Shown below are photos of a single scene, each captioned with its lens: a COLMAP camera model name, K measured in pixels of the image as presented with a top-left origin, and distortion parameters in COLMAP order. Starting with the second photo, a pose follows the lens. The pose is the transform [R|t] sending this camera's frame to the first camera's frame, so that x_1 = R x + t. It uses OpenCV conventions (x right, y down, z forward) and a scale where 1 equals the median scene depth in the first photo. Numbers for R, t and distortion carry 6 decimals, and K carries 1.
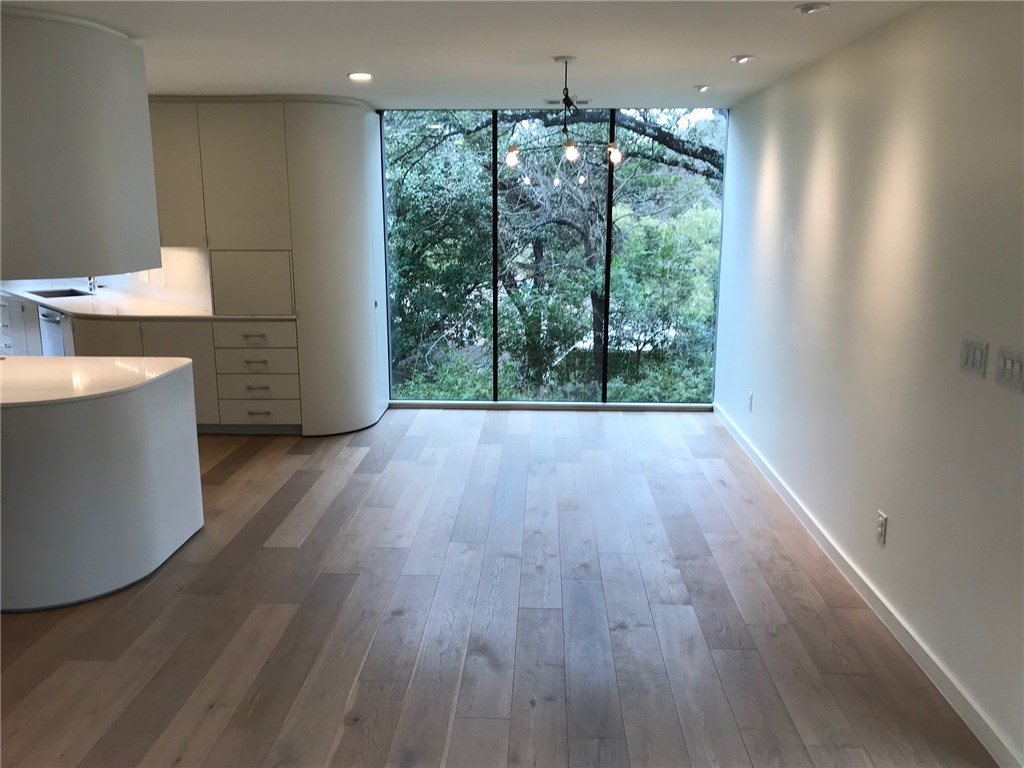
lens RADIAL K [[841.3, 0, 513.4], [0, 841.3, 385.8], [0, 0, 1]] dist [0.045139, -0.025533]
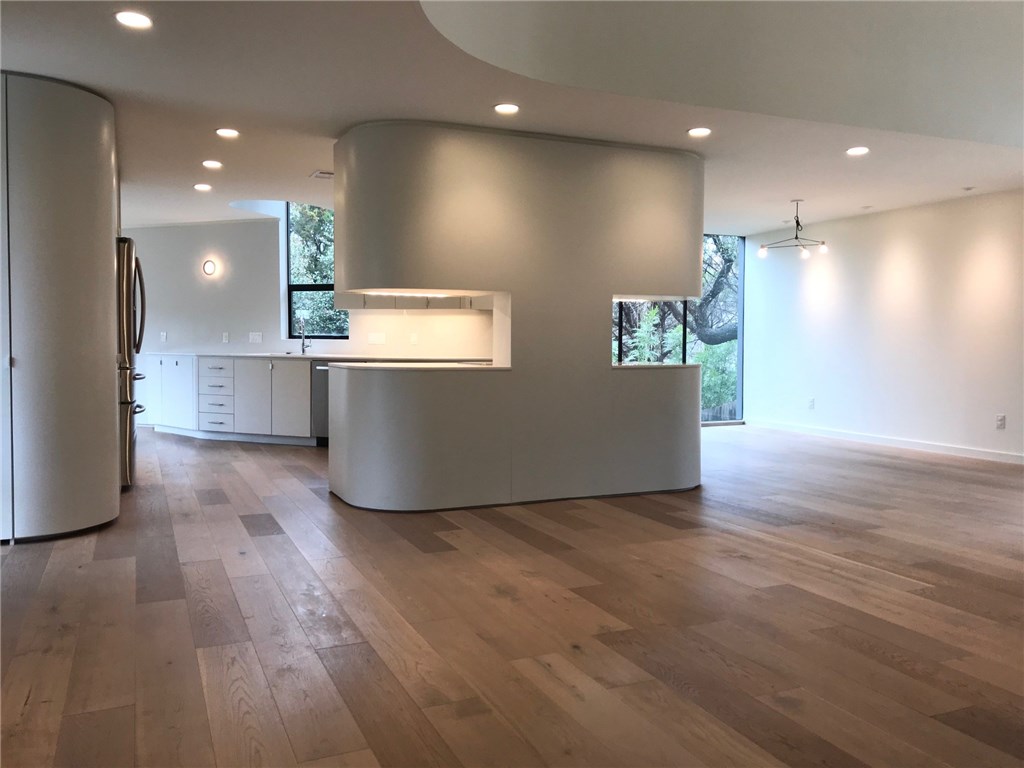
lens RADIAL K [[841.3, 0, 511.9], [0, 841.3, 389.7], [0, 0, 1]] dist [0.045139, -0.025533]
pose [[0.900286, -0.024987, 0.434581, -1.823772], [0.089620, 0.987603, -0.128876, 0.287948], [-0.425973, 0.154973, 0.891364, -0.458530]]
